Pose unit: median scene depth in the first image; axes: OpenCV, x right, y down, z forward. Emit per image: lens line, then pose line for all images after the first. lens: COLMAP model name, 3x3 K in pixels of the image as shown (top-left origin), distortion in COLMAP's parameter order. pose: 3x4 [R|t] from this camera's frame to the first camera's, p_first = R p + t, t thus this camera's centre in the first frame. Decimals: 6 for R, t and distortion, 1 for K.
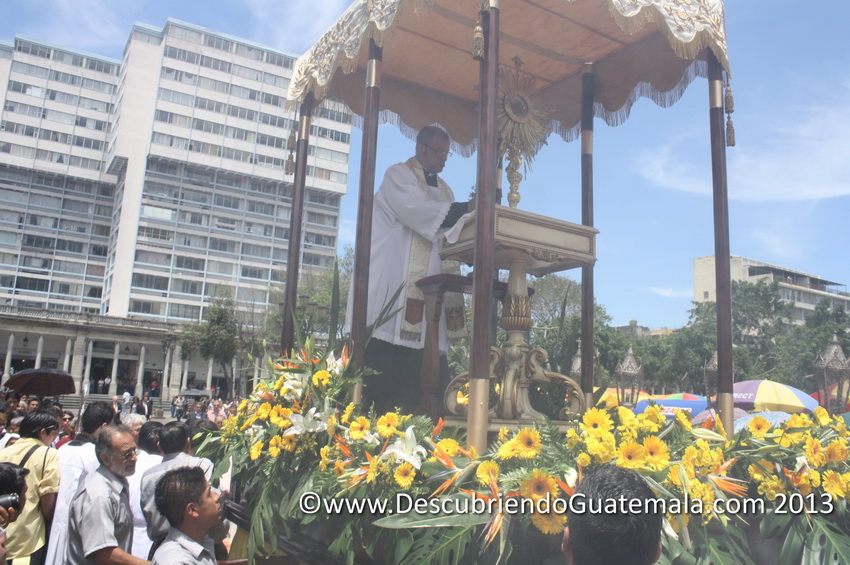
lens RADIAL K [[744.7, 0, 449.1], [0, 744.7, 276.7], [0, 0, 1]] dist [-0.143134, 0.119244]
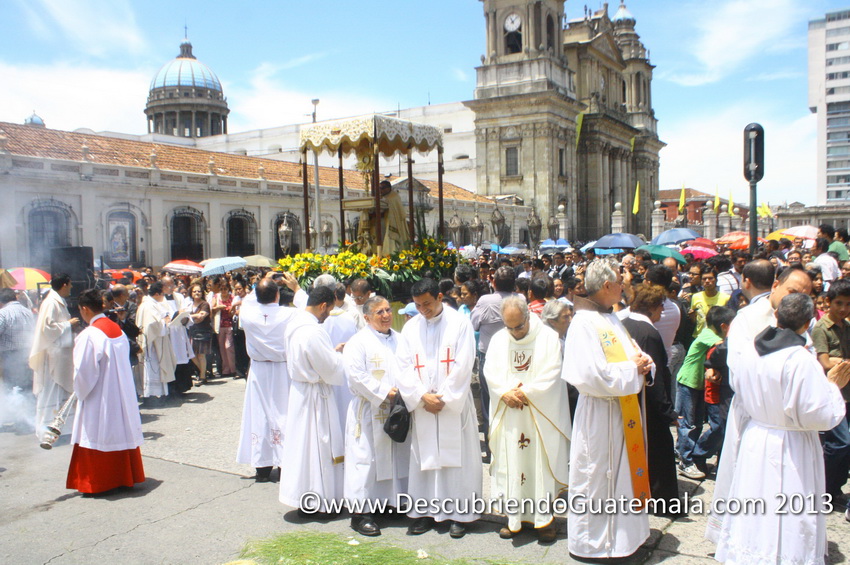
lens RADIAL K [[744.7, 0, 427.5], [0, 744.7, 324.4], [0, 0, 1]] dist [-0.143134, 0.119244]
pose [[0.426066, 0.017050, -0.904531, 0.401541], [0.211621, 0.970206, 0.117969, -0.062637], [0.879593, -0.241681, 0.409764, -0.499735]]
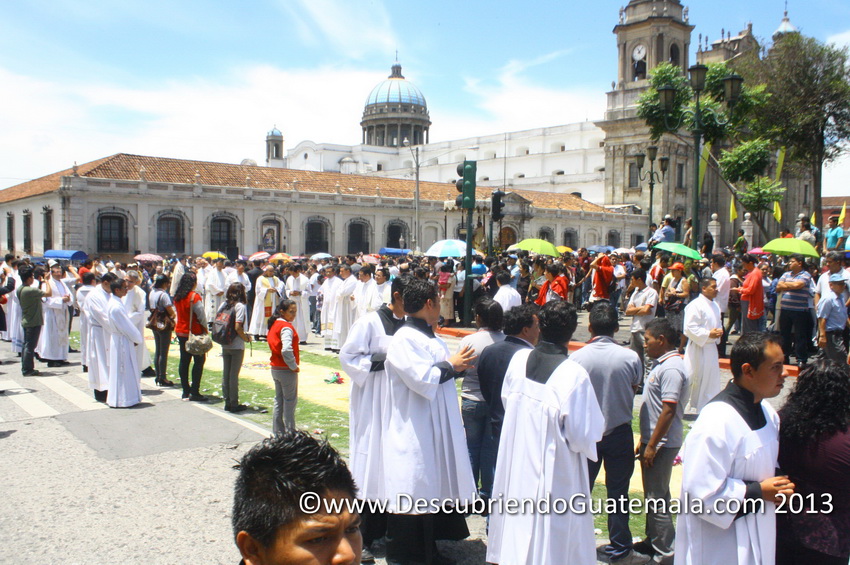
lens RADIAL K [[744.7, 0, 428.0], [0, 744.7, 309.6], [0, 0, 1]] dist [-0.143134, 0.119244]
pose [[0.127960, 0.017465, -0.991625, 0.524619], [0.182329, 0.982389, 0.040830, -0.047435], [0.974875, -0.186027, 0.122523, -0.457324]]
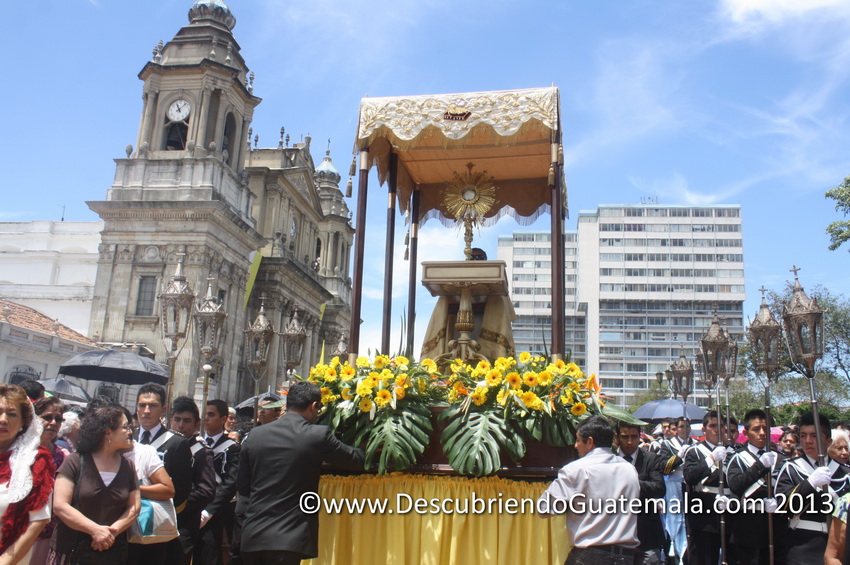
lens RADIAL K [[744.7, 0, 436.8], [0, 744.7, 301.1], [0, 0, 1]] dist [-0.143134, 0.119244]
pose [[0.767260, -0.146876, -0.624291, 0.271830], [0.109394, 0.989129, -0.098265, -0.047287], [0.631938, 0.007102, 0.774987, -0.383403]]
